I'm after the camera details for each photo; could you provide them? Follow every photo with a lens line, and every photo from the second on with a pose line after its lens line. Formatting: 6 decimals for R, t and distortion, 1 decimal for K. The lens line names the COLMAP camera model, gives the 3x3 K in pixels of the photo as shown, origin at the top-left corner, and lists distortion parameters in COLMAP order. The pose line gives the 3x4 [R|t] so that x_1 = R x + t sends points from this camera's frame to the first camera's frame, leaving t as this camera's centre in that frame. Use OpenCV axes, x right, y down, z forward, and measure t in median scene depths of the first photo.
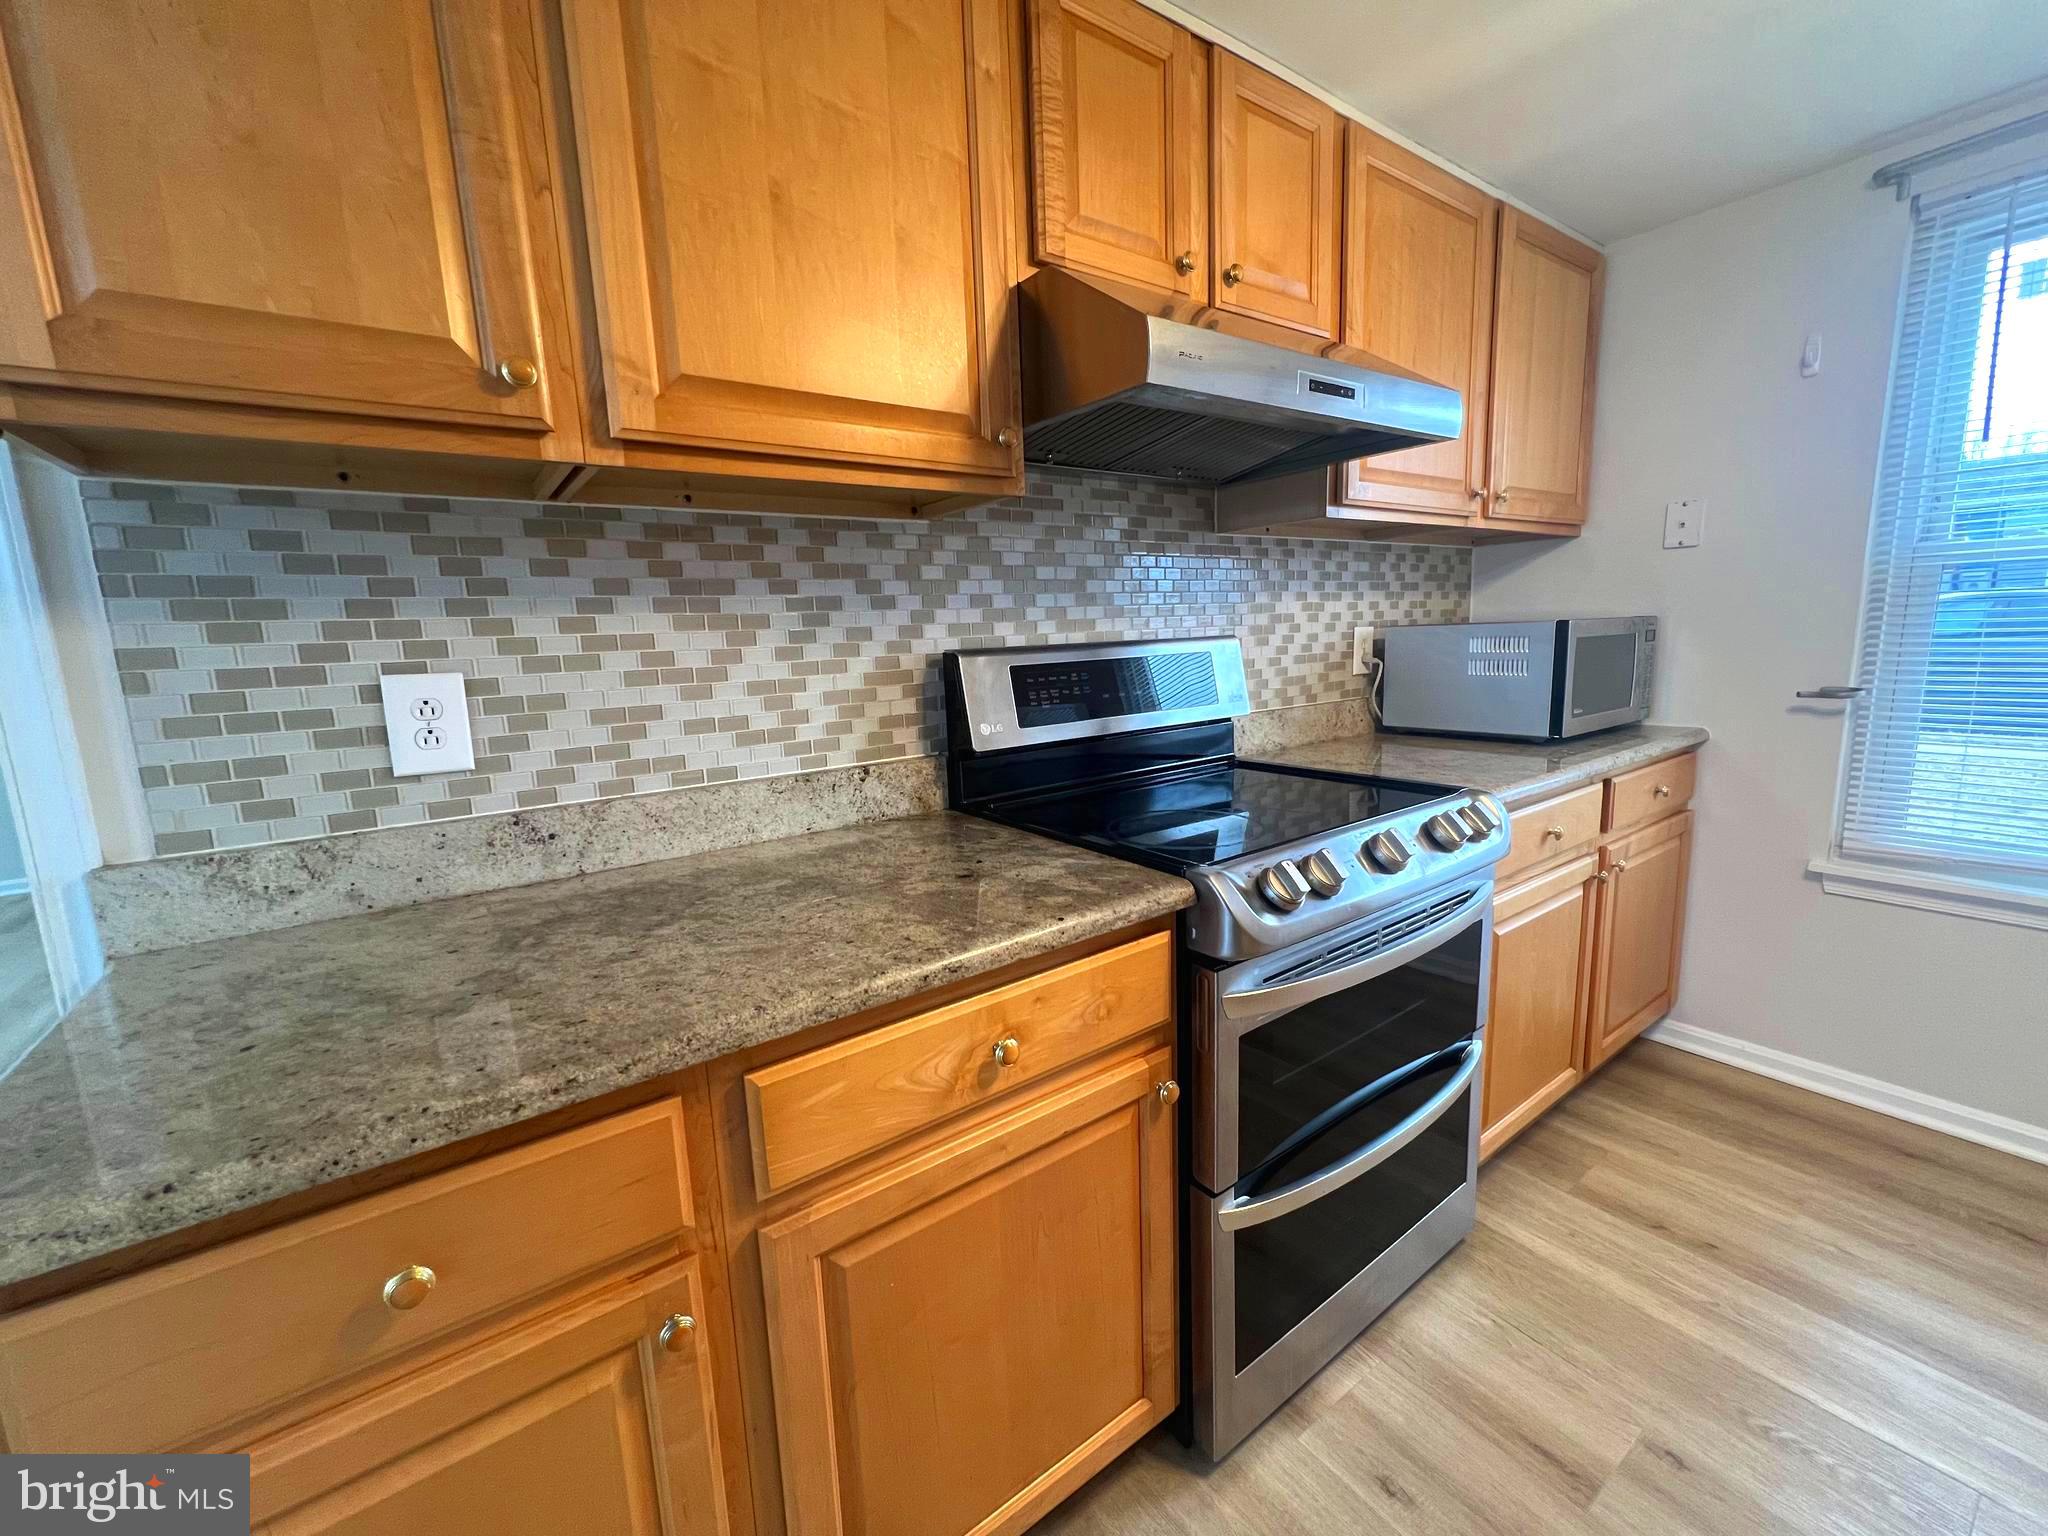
lens RADIAL K [[819.9, 0, 1015.0], [0, 819.9, 768.3], [0, 0, 1]] dist [-0.001334, -0.000460]
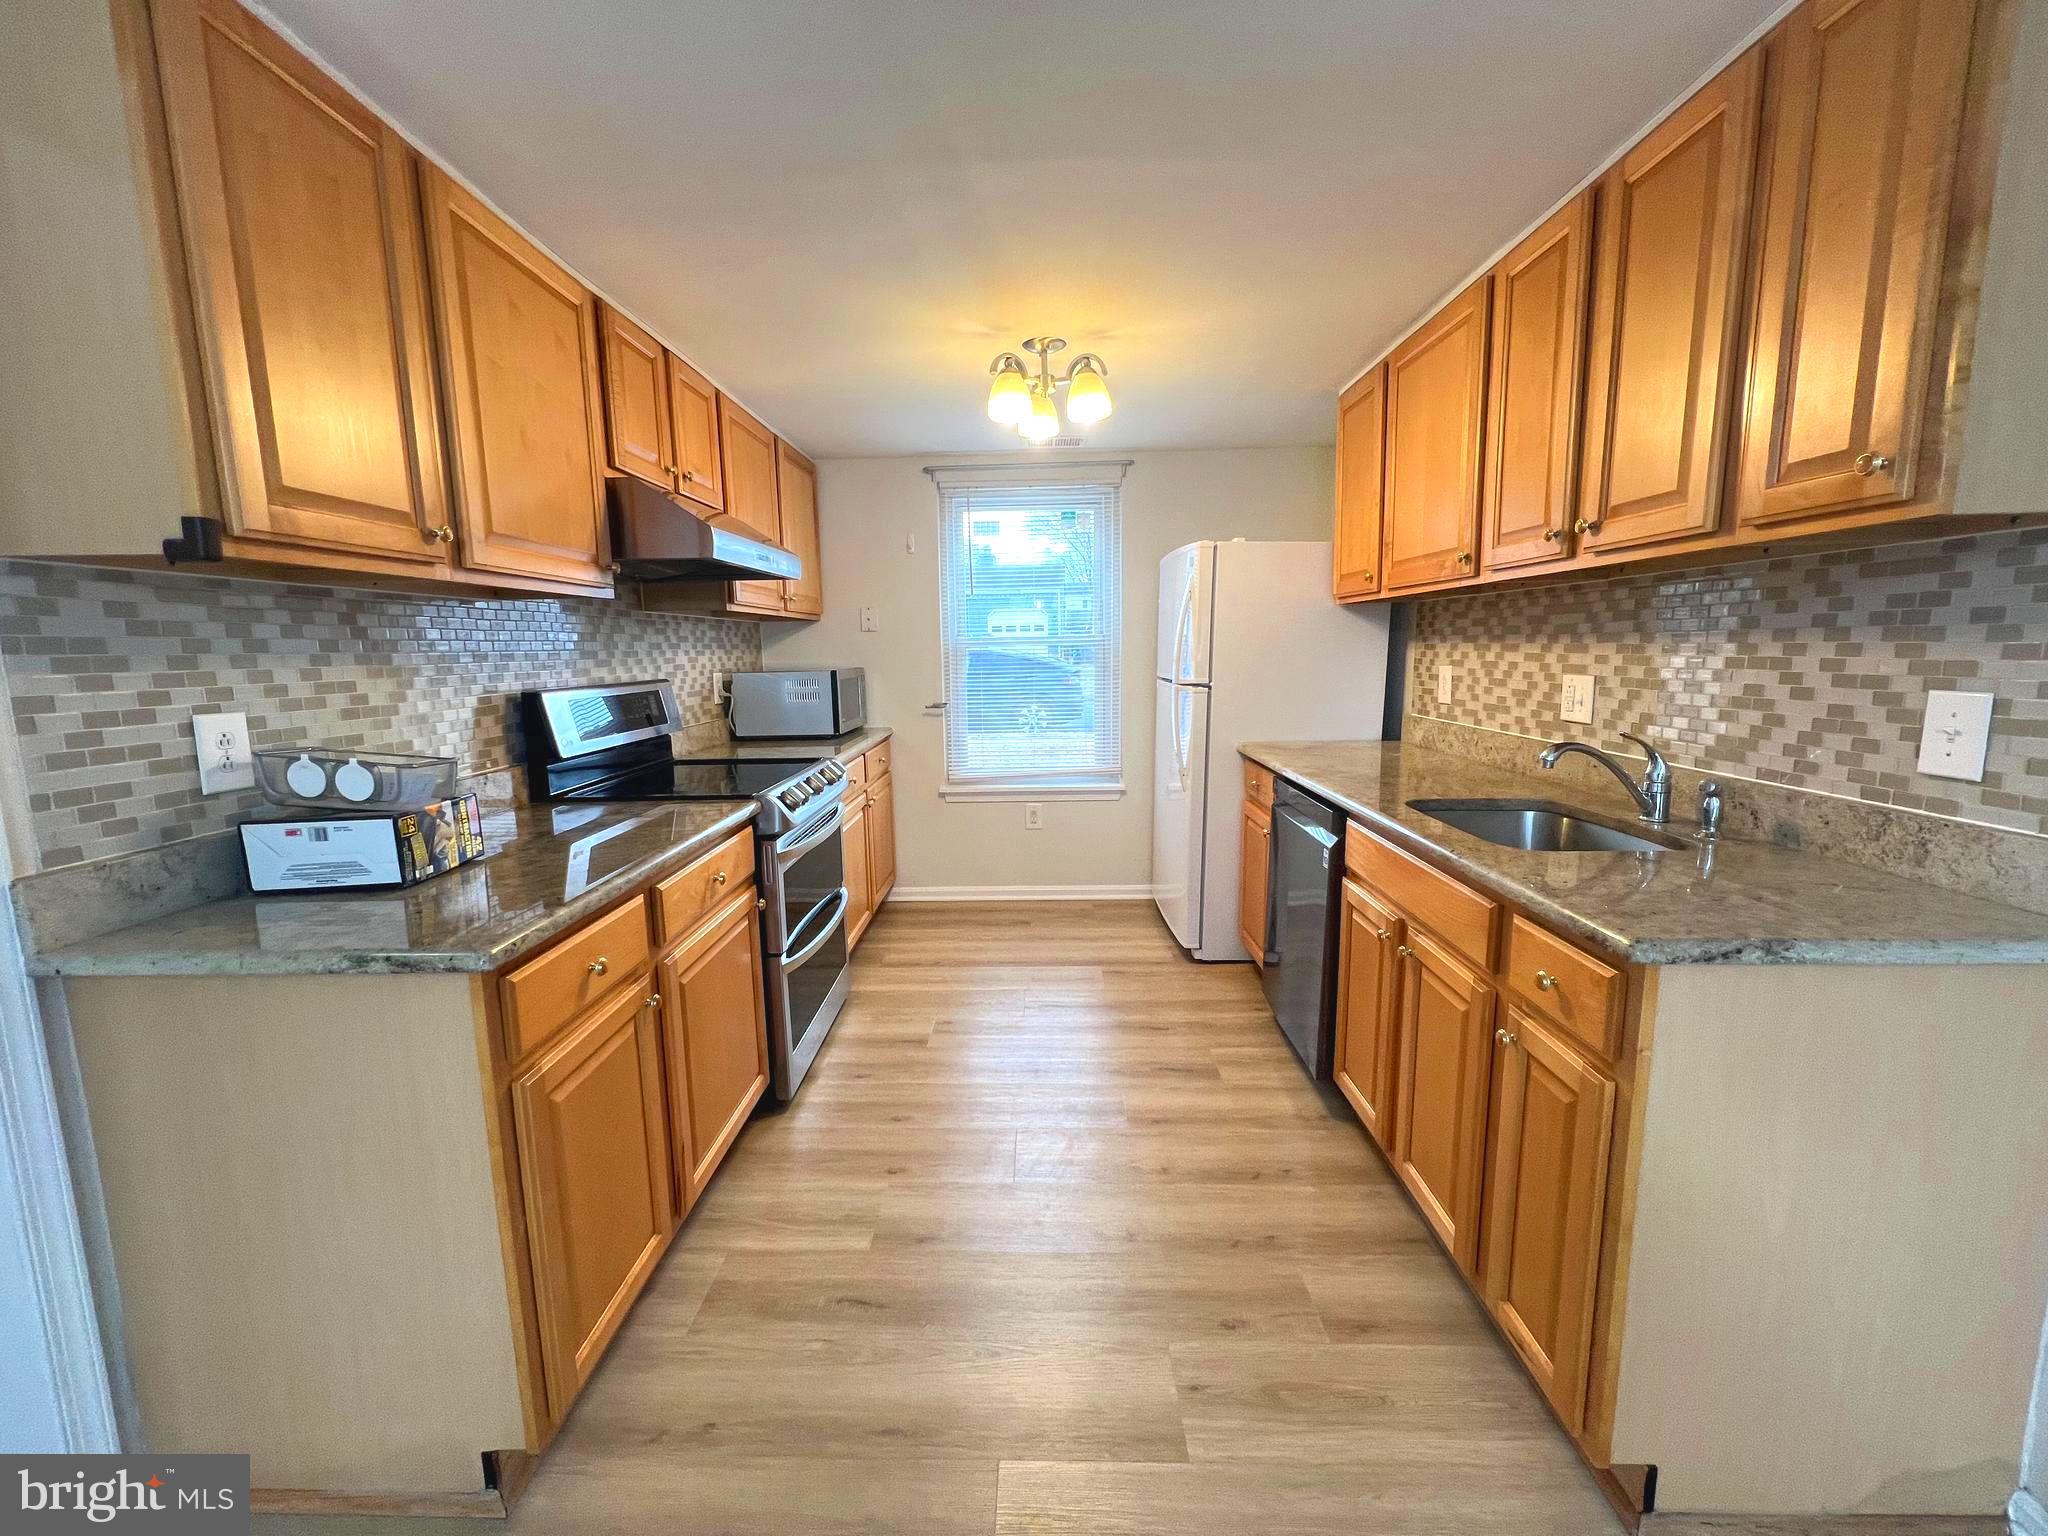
lens RADIAL K [[819.9, 0, 1021.5], [0, 819.9, 767.9], [0, 0, 1]] dist [-0.001334, -0.000460]
pose [[0.598168, -0.088560, 0.796463, -0.789488], [0.125319, 0.991985, 0.016182, 0.083512], [-0.791512, 0.090133, 0.604471, -0.597809]]
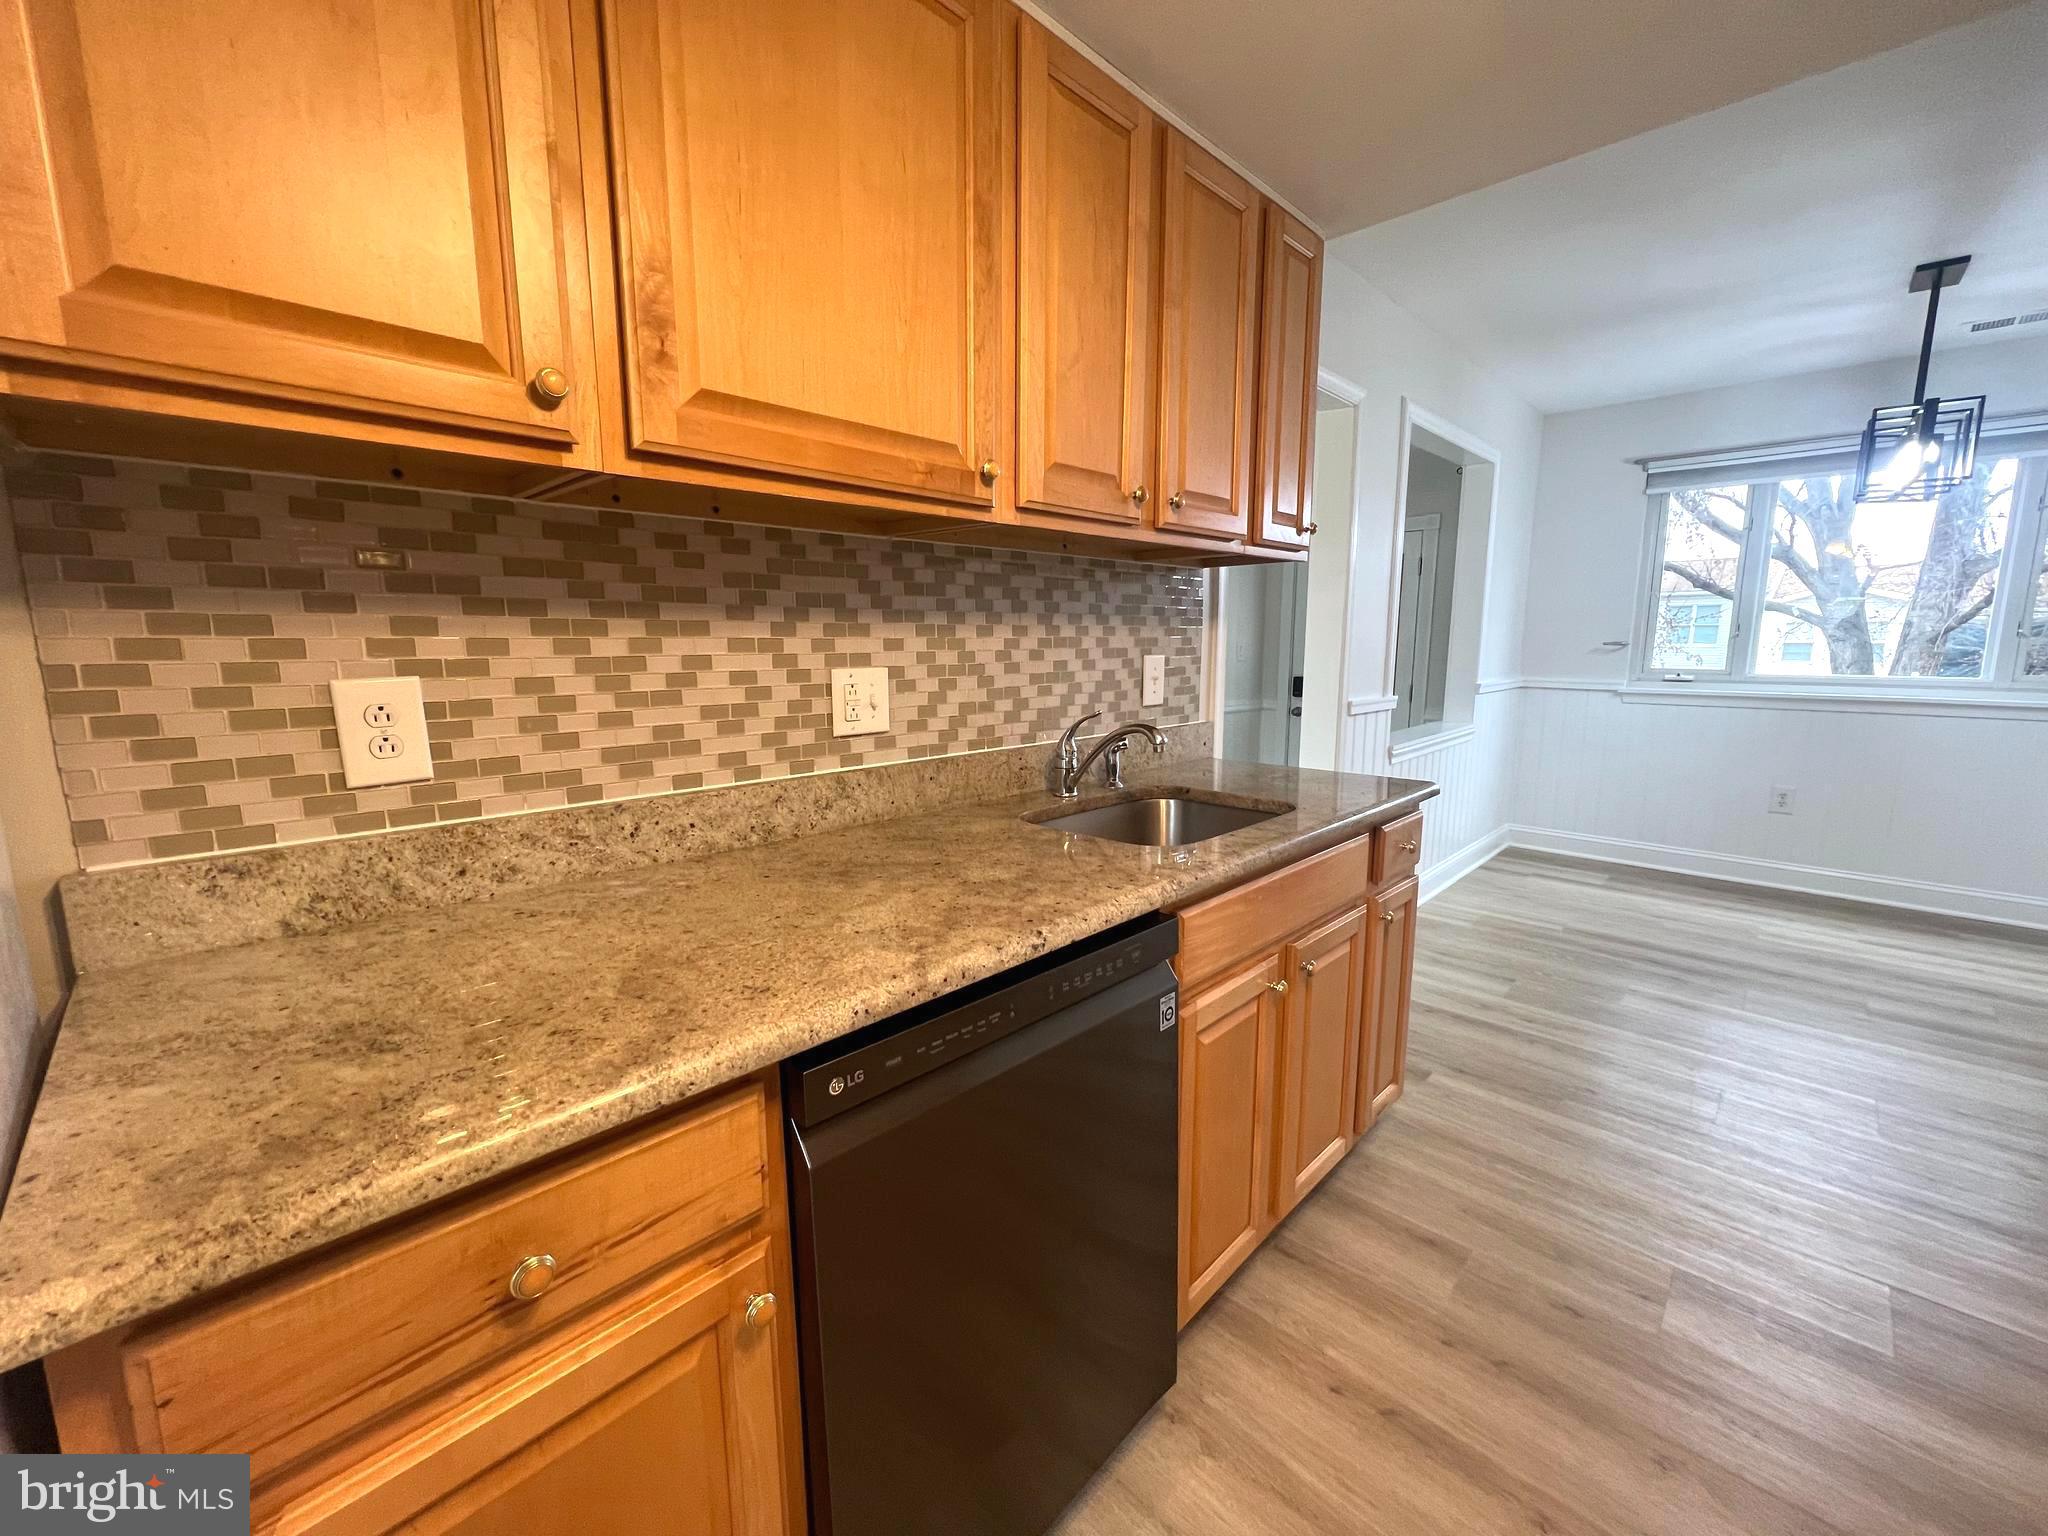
lens RADIAL K [[819.9, 0, 1019.0], [0, 819.9, 768.5], [0, 0, 1]] dist [-0.001334, -0.000460]
pose [[-0.982905, 0.072051, -0.169428, 1.109431], [0.014203, 0.947177, 0.320397, -0.157961], [0.183563, 0.312514, -0.932009, 0.609413]]
